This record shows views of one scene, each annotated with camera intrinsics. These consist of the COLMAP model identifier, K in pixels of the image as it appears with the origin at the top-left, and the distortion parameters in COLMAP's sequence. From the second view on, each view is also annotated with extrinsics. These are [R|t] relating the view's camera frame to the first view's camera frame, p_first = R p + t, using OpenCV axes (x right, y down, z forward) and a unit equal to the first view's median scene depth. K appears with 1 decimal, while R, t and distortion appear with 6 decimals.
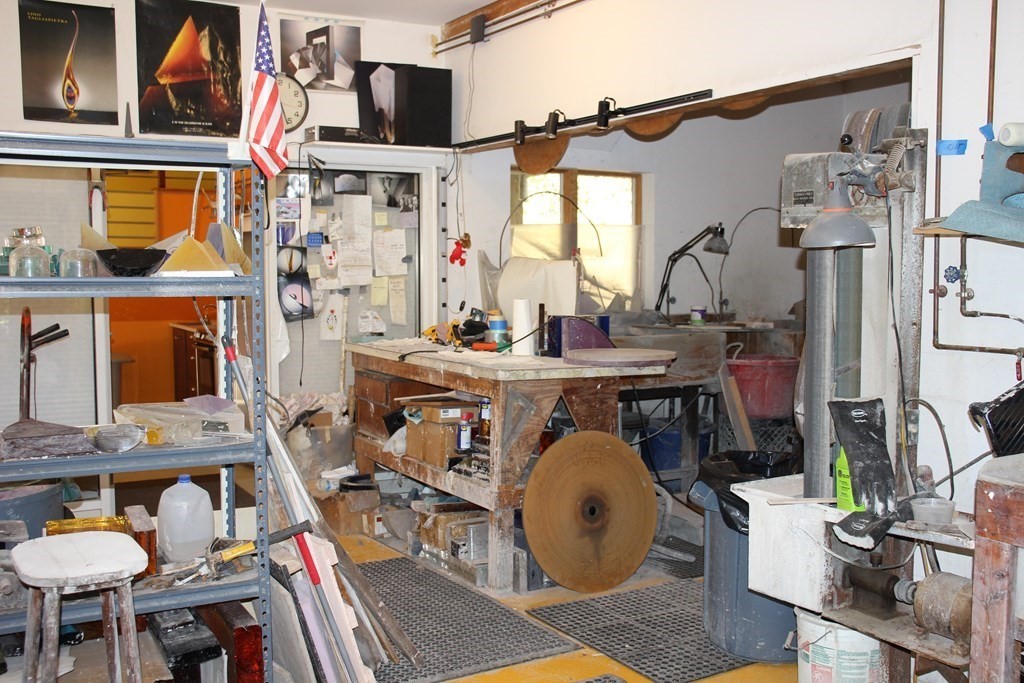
lens RADIAL K [[1032.6, 0, 512.0], [0, 1032.6, 341.5], [0, 0, 1]] dist [-0.108750, 0.180142]
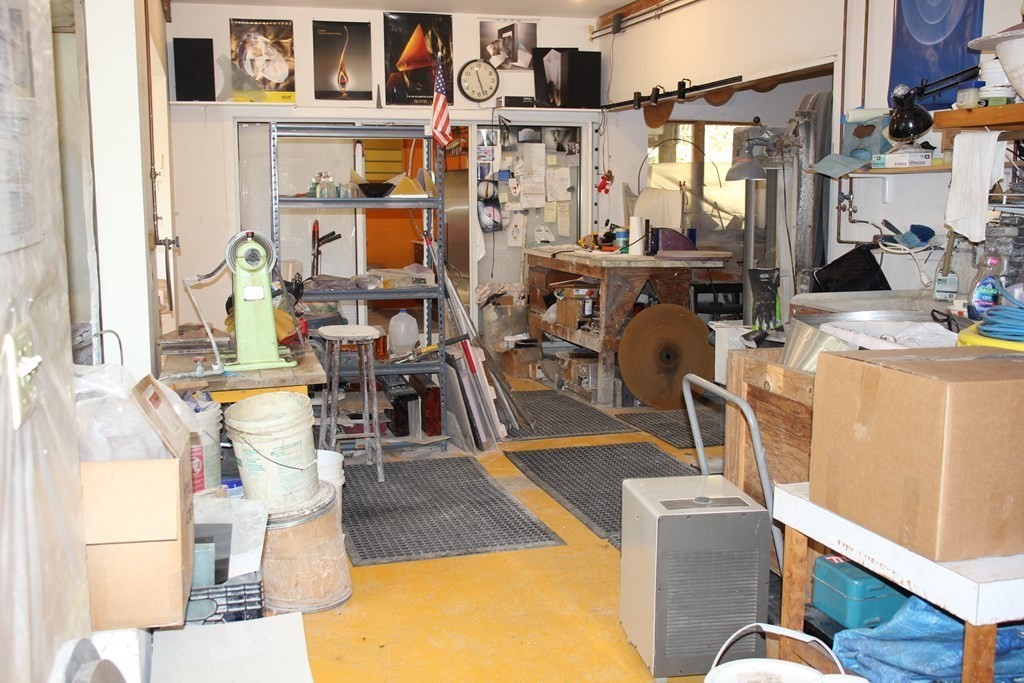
lens RADIAL K [[1032.6, 0, 512.0], [0, 1032.6, 341.5], [0, 0, 1]] dist [-0.108750, 0.180142]
pose [[0.971462, 0.031585, -0.235083, 0.179441], [-0.016000, 0.997563, 0.067912, 0.037253], [0.236655, -0.062213, 0.969600, -0.438881]]
